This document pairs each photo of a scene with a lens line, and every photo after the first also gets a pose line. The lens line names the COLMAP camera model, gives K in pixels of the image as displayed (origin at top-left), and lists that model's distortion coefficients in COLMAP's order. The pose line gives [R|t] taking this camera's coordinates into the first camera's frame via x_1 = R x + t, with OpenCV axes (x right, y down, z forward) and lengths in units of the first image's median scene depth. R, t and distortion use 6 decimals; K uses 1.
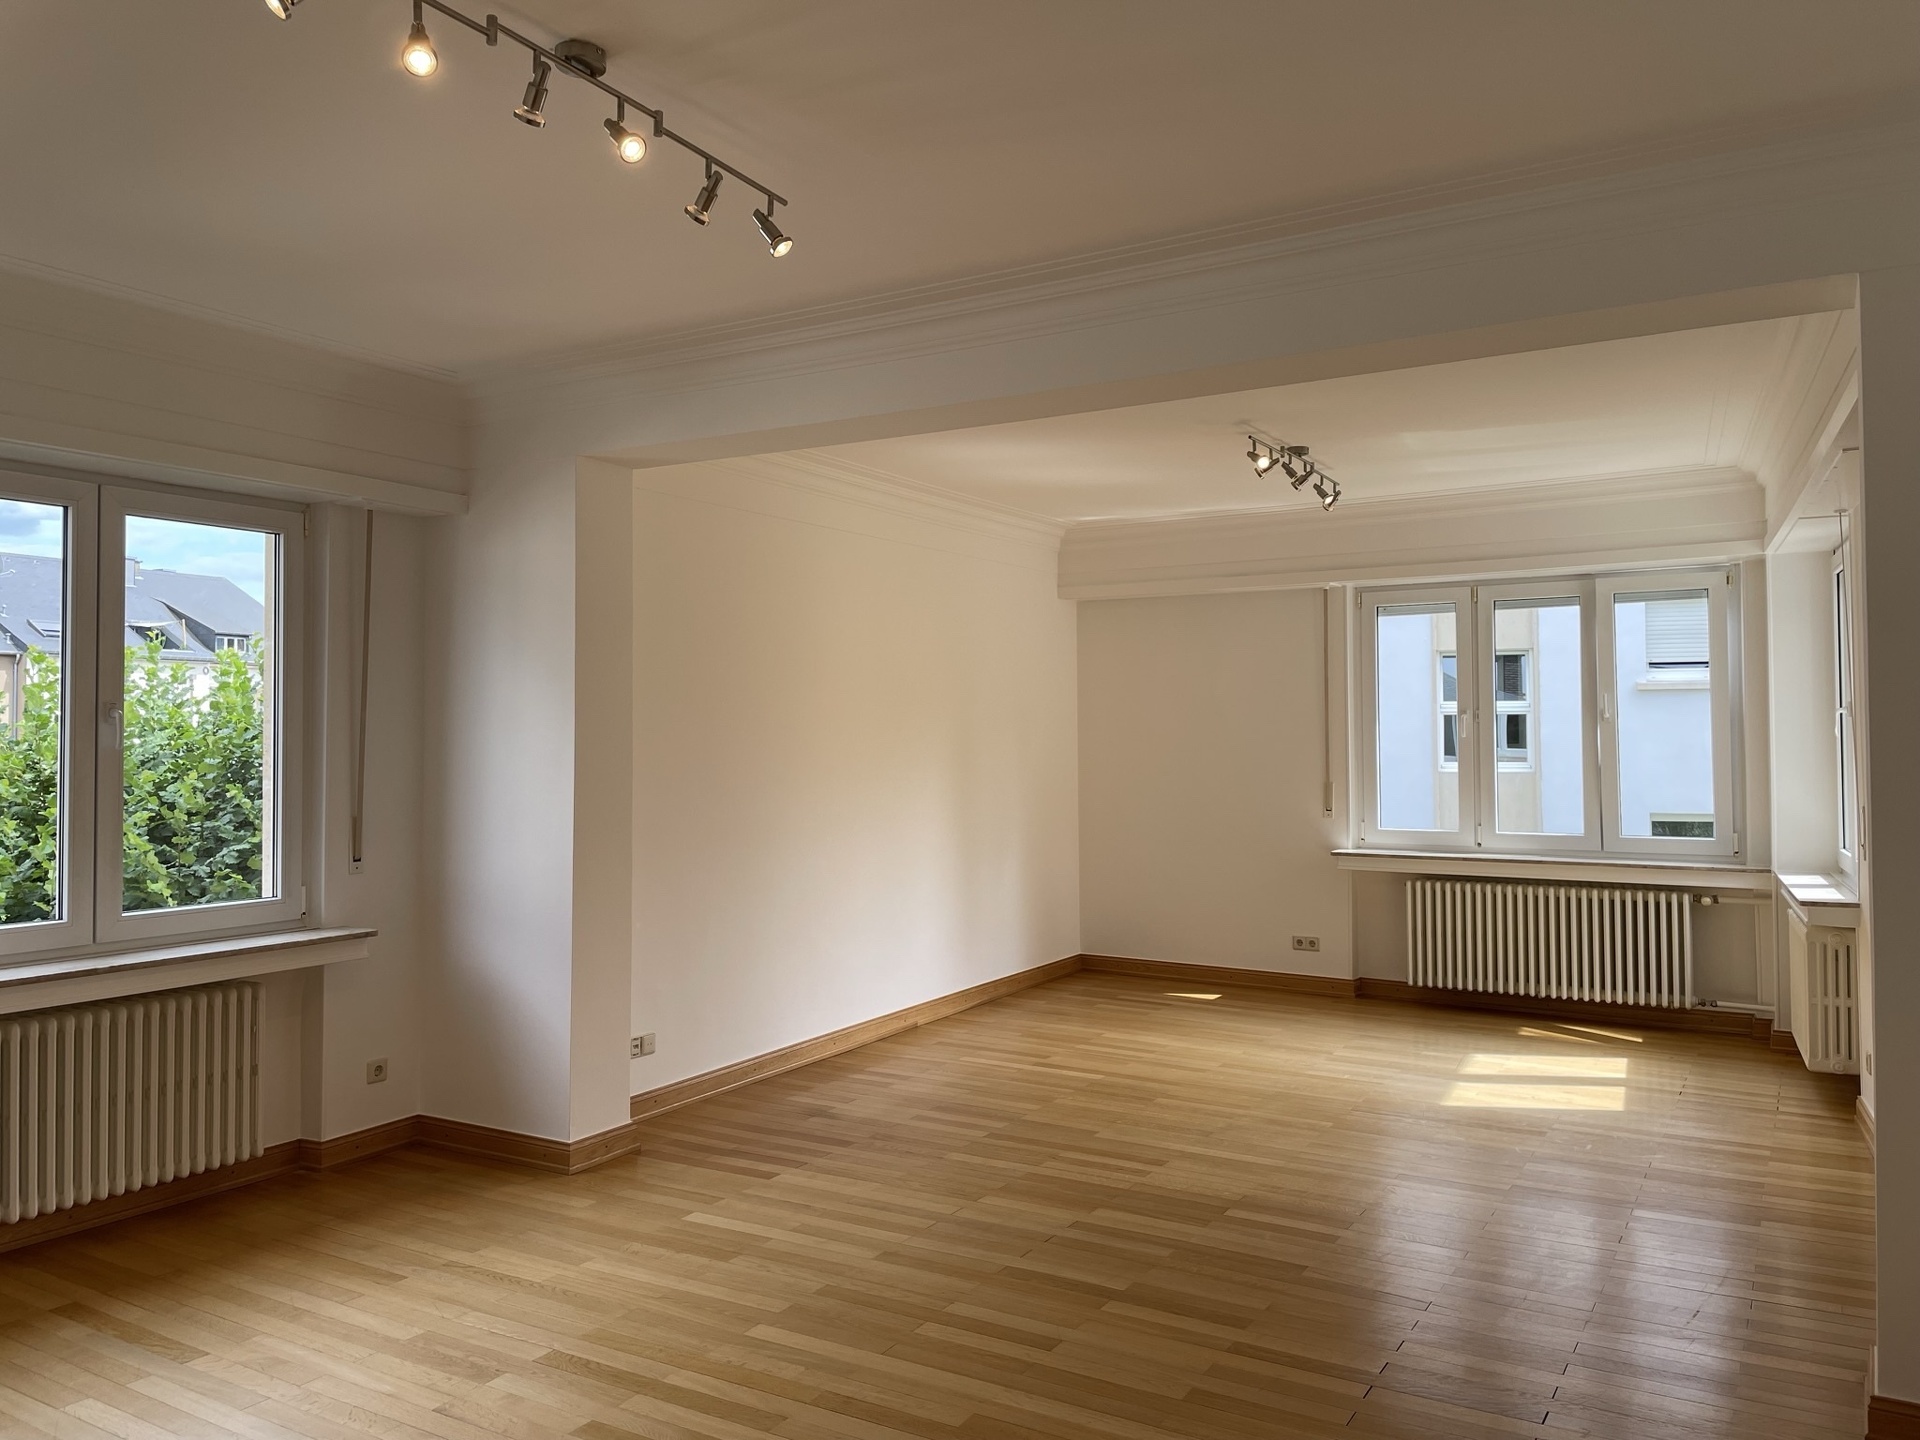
lens RADIAL K [[1444.5, 0, 950.8], [0, 1444.5, 711.8], [0, 0, 1]] dist [0.082060, -0.106906]
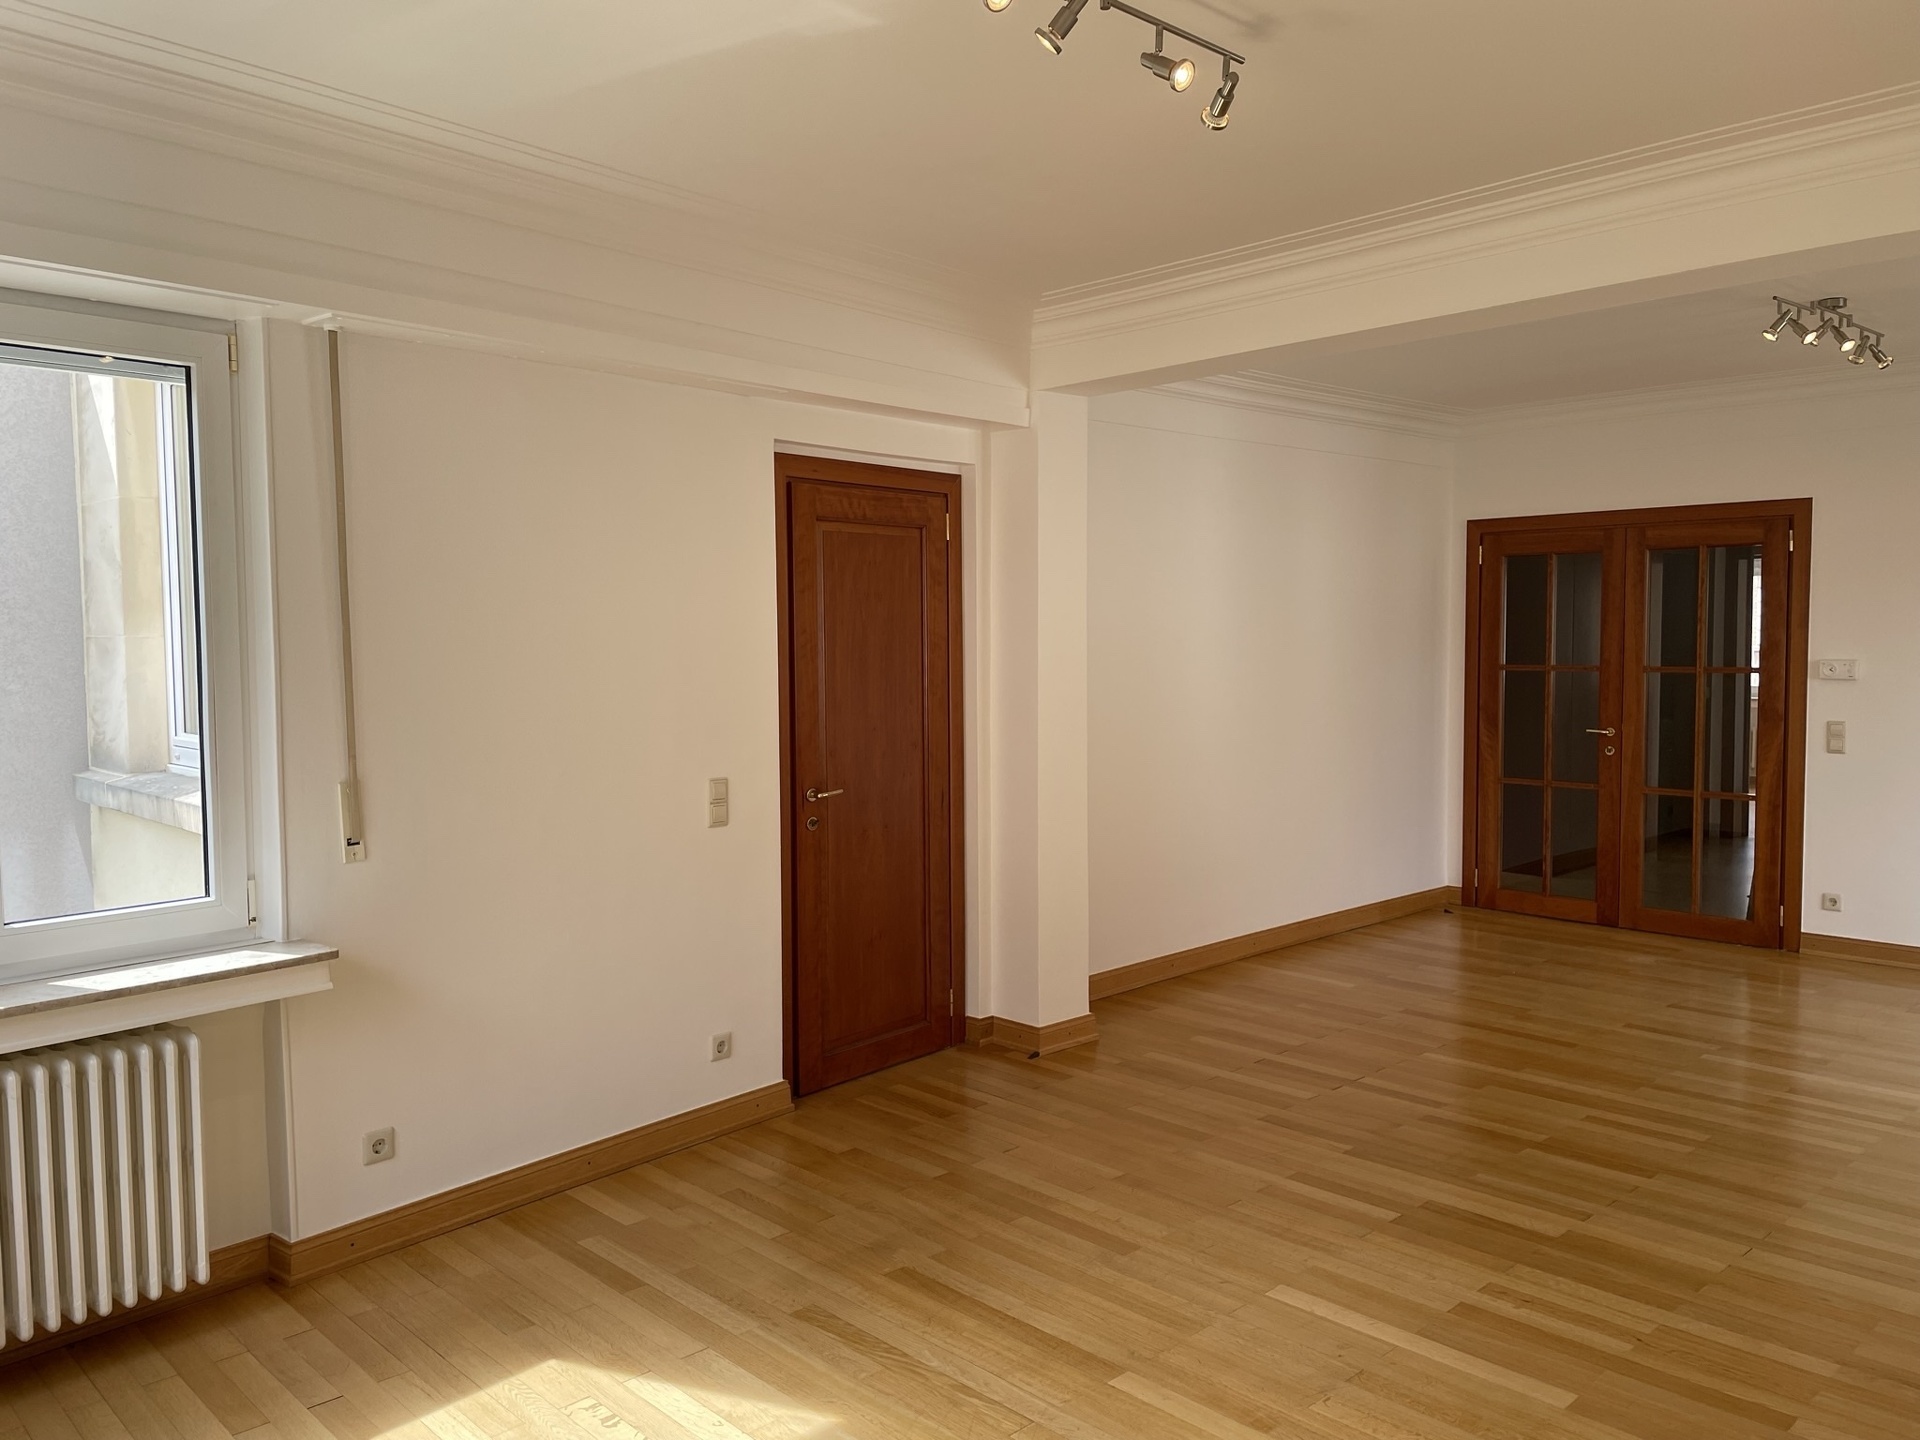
lens RADIAL K [[1444.5, 0, 955.8], [0, 1444.5, 727.6], [0, 0, 1]] dist [0.082060, -0.106906]
pose [[-0.964495, -0.008374, 0.263967, 0.186027], [0.005115, 0.998717, 0.050373, 0.008474], [-0.264050, 0.049935, -0.963215, 1.634180]]
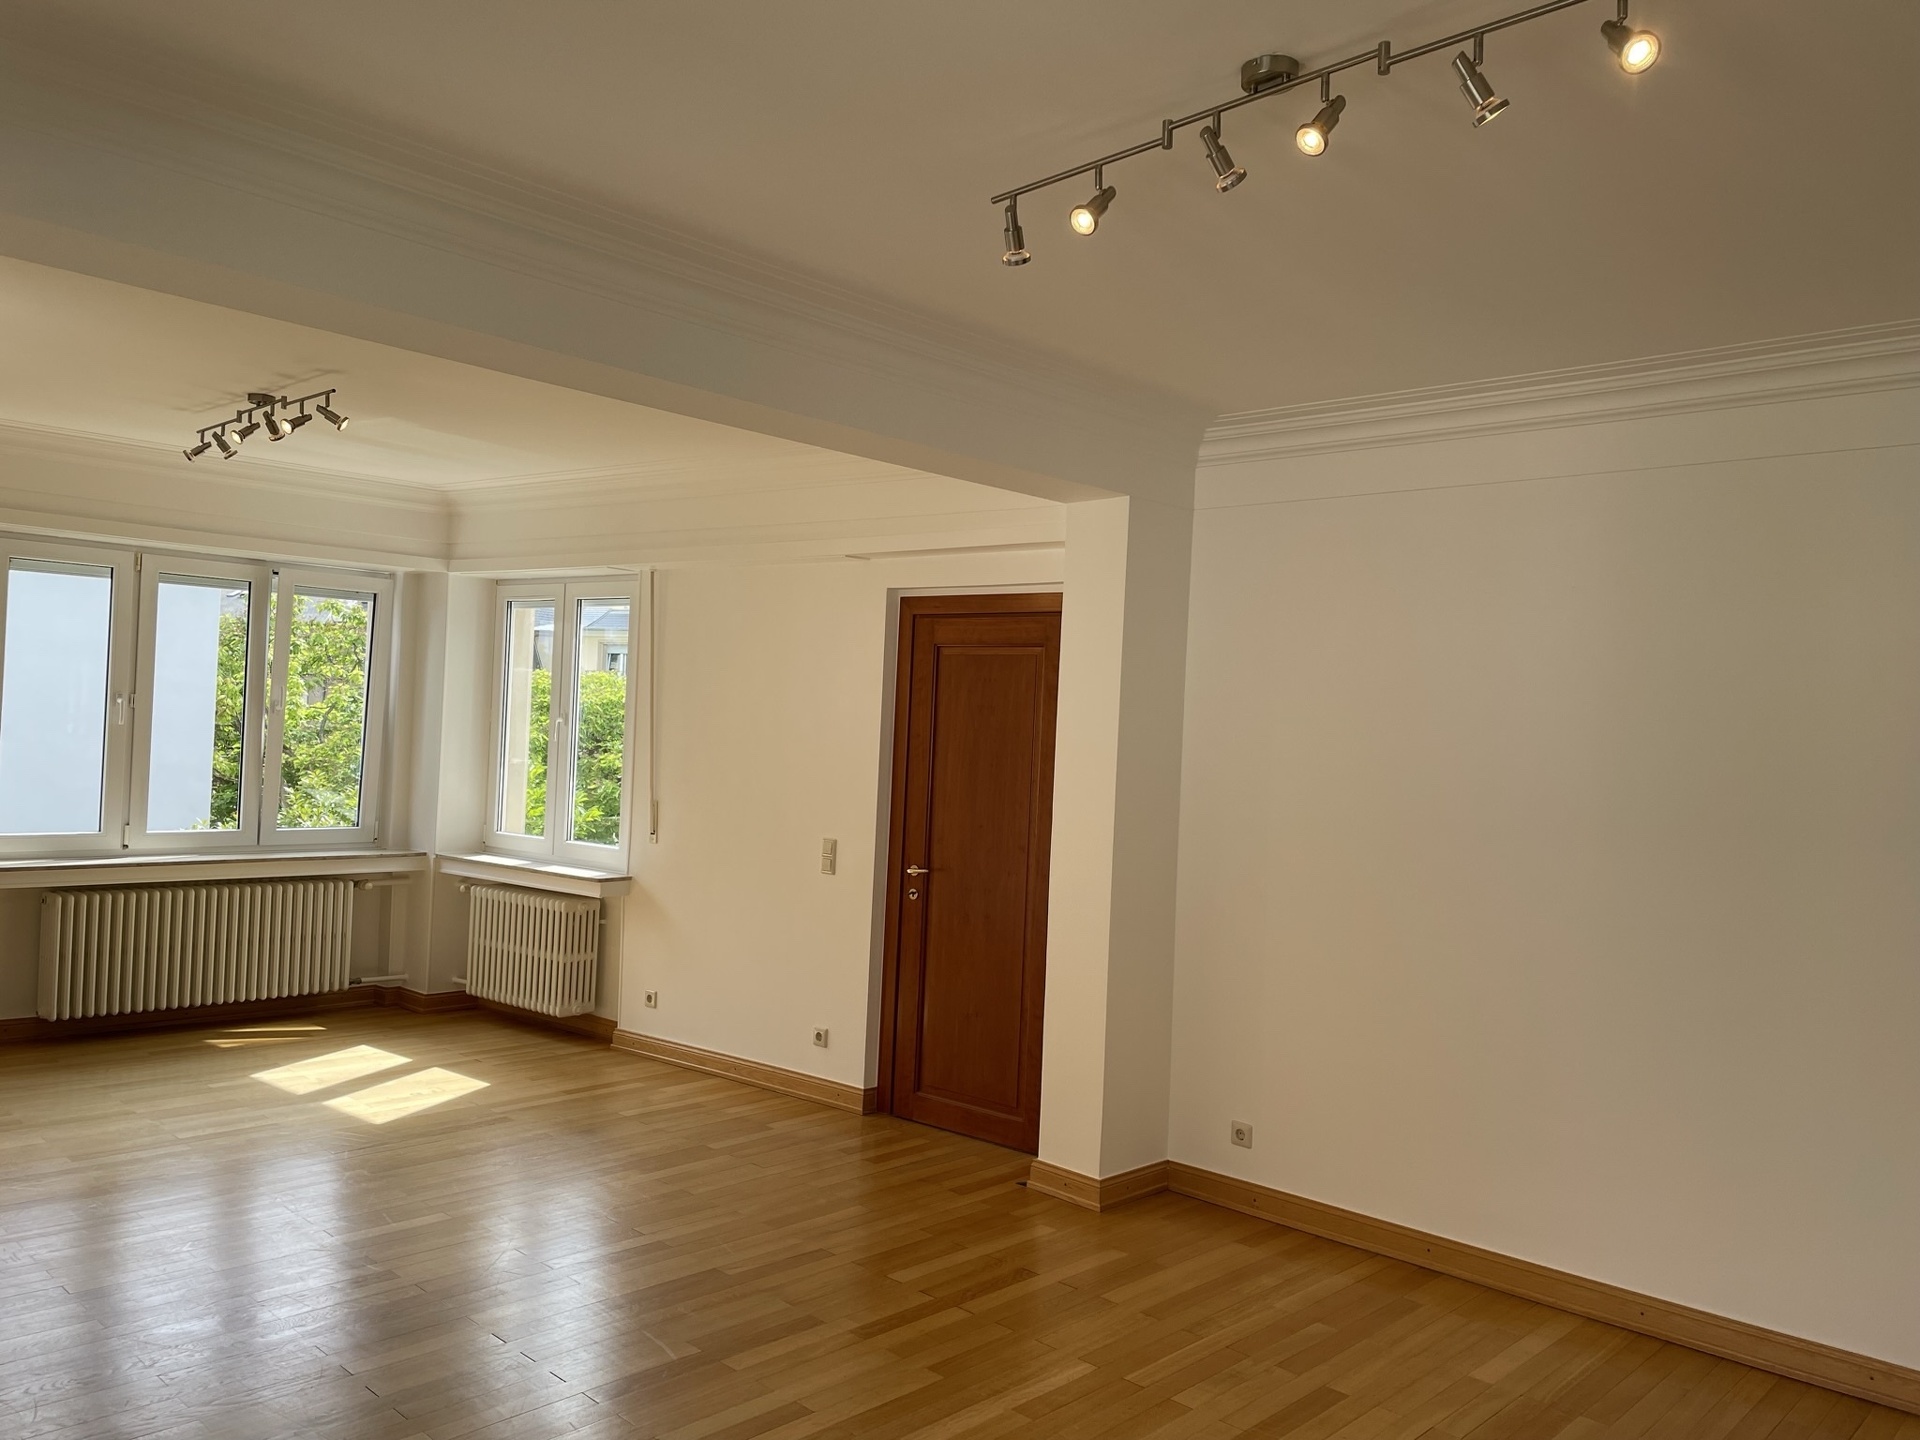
lens RADIAL K [[1444.5, 0, 953.2], [0, 1444.5, 719.7], [0, 0, 1]] dist [0.082060, -0.106906]
pose [[0.223182, 0.022144, 0.974525, -0.584065], [-0.060753, 0.998114, -0.008767, -0.011568], [-0.972882, -0.057249, 0.224107, 0.485228]]
